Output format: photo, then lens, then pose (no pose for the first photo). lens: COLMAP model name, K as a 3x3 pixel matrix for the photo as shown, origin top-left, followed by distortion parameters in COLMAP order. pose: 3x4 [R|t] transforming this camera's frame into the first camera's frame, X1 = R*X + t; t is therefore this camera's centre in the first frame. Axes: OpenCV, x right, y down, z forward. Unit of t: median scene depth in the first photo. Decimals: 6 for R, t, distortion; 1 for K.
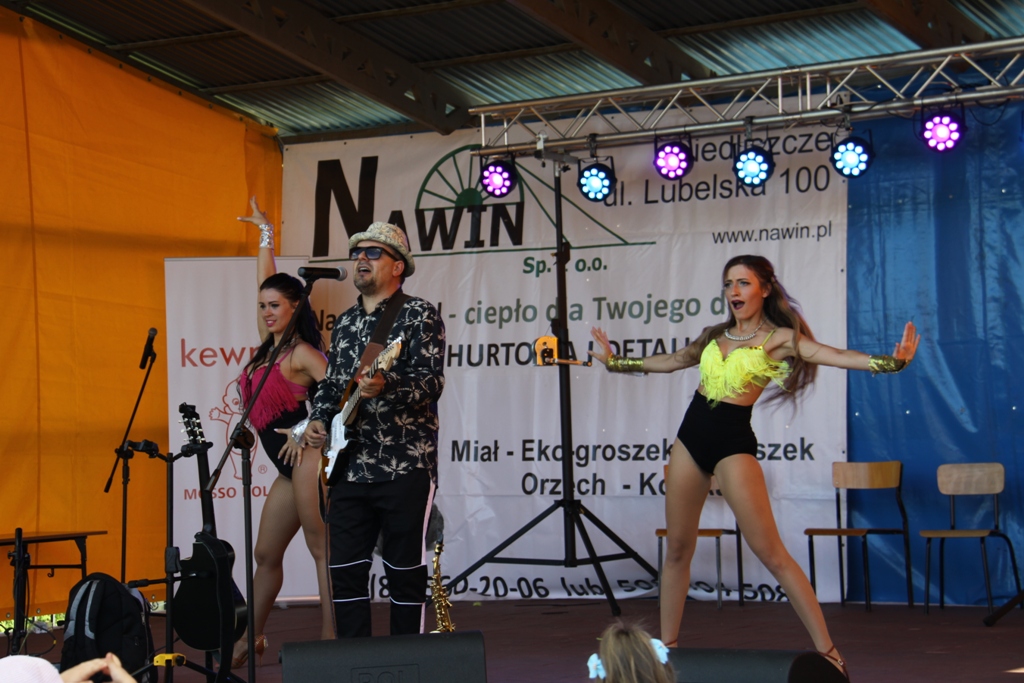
lens RADIAL K [[2489.3, 0, 509.0], [0, 2489.3, 331.7], [0, 0, 1]] dist [0.255877, 0.000000]
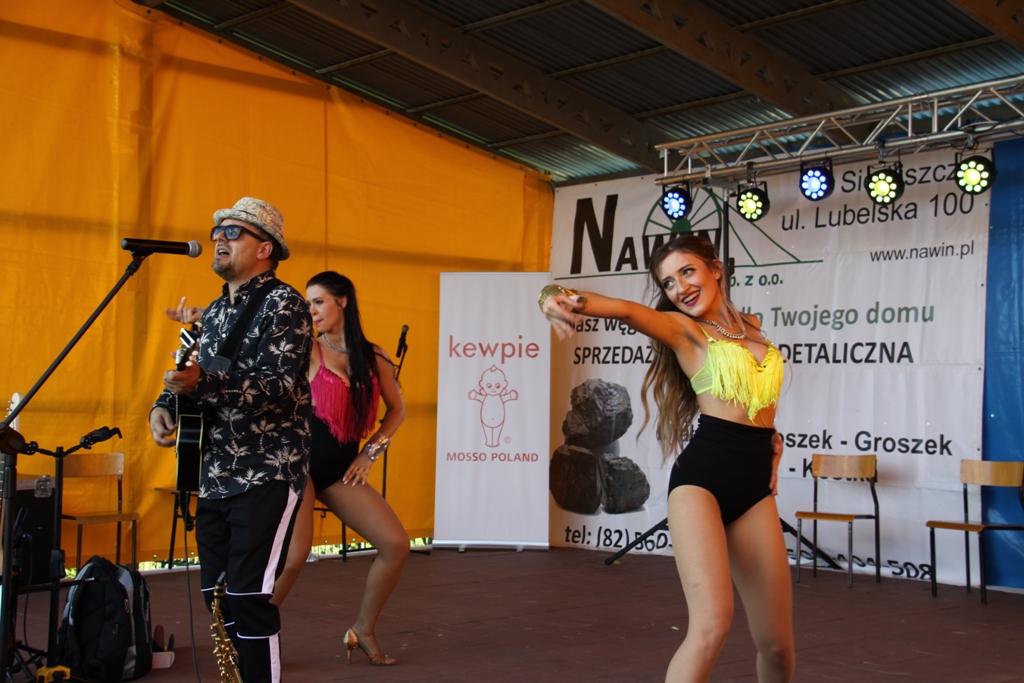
lens RADIAL K [[1389.0, 0, 519.8], [0, 1389.0, 337.7], [0, 0, 1]] dist [0.062515, 0.000000]
pose [[0.958801, 0.021373, -0.283274, 0.111907], [-0.021199, 0.999769, 0.003682, 0.000760], [0.283287, 0.002475, 0.959032, 0.348430]]
